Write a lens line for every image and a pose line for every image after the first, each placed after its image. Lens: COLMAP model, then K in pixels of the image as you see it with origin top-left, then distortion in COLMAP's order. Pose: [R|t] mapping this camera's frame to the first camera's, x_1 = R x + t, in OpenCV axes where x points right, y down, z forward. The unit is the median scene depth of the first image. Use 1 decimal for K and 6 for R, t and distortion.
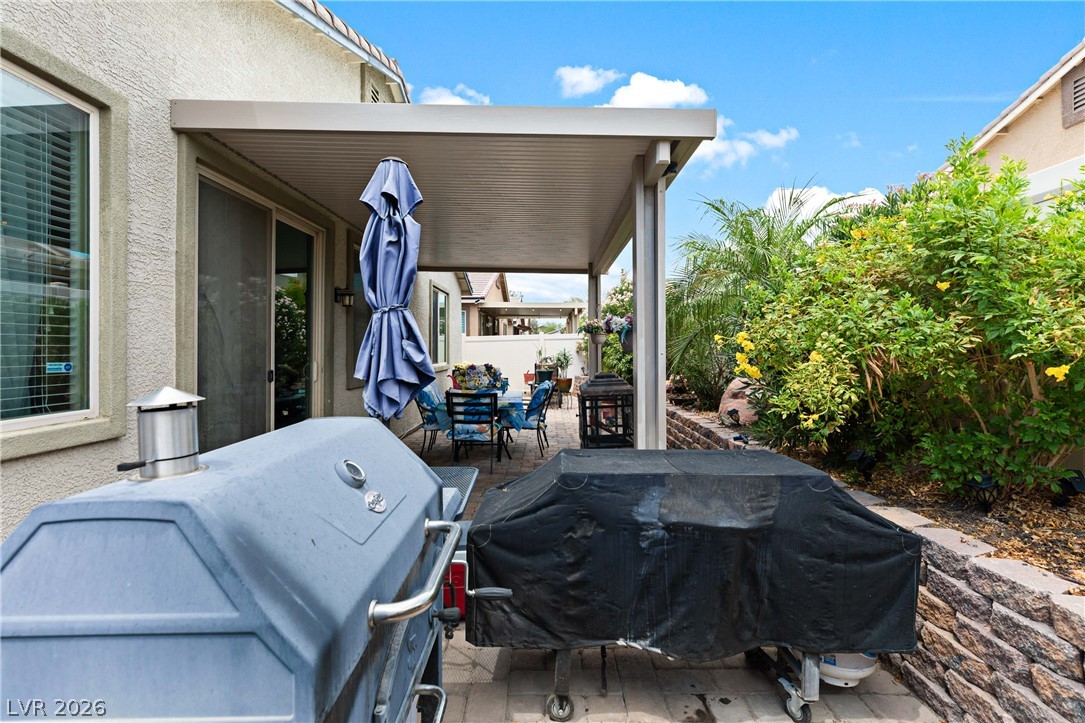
lens RADIAL K [[503.7, 0, 543.7], [0, 503.7, 340.9], [0, 0, 1]] dist [0.000447, -0.000271]
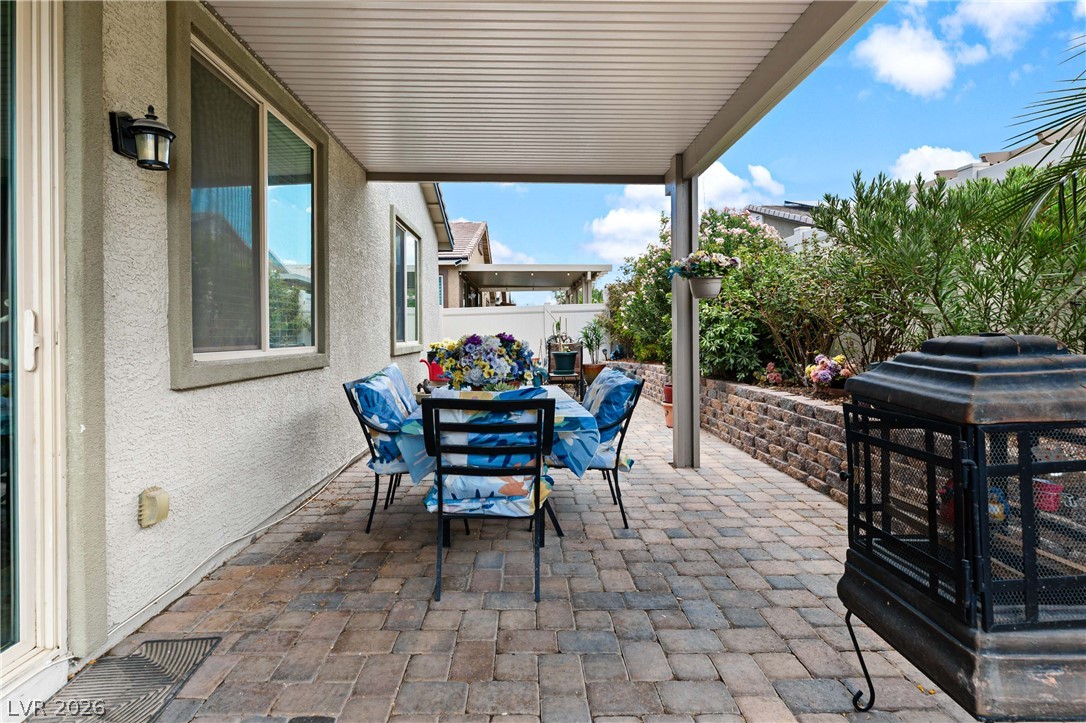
lens RADIAL K [[538.9, 0, 539.3], [0, 538.9, 333.6], [0, 0, 1]] dist [-0.030920, 0.000094]
pose [[0.999409, -0.003539, 0.034198, -0.095005], [0.002995, 0.999869, 0.015932, 0.037221], [-0.034250, -0.015821, 0.999288, 0.470797]]
